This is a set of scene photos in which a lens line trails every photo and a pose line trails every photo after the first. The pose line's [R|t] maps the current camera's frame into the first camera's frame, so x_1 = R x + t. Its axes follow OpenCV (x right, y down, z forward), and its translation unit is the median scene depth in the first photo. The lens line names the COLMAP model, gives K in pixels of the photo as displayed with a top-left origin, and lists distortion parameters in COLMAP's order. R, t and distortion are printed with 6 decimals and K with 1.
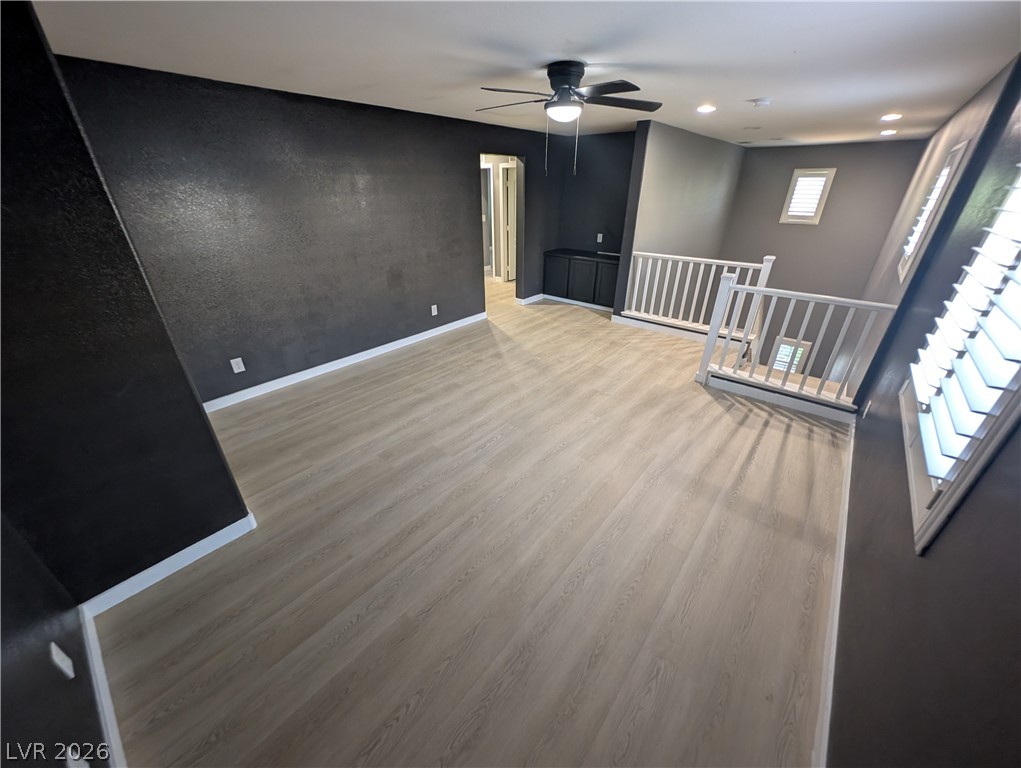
lens RADIAL K [[382.9, 0, 511.3], [0, 382.9, 382.3], [0, 0, 1]] dist [0.001225, -0.000437]
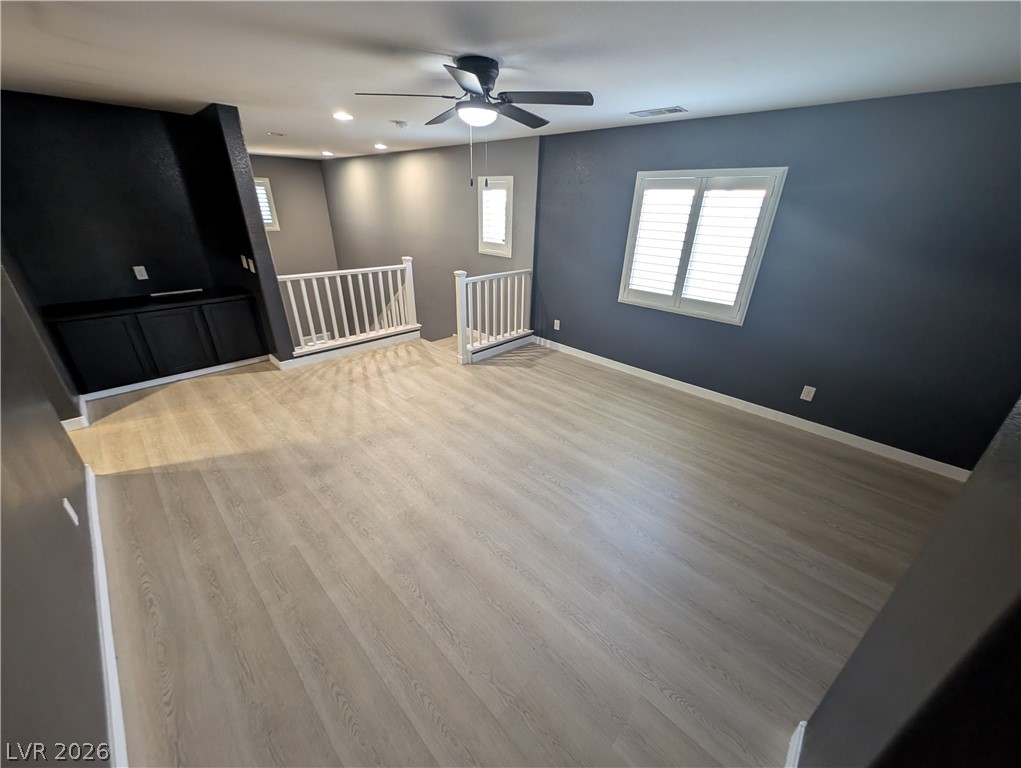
lens RADIAL K [[382.9, 0, 513.8], [0, 382.9, 385.1], [0, 0, 1]] dist [0.001225, -0.000437]
pose [[0.066109, -0.427262, 0.901708, -0.507737], [0.431536, 0.827043, 0.360245, -0.265252], [-0.899670, 0.365304, 0.239054, 0.527242]]
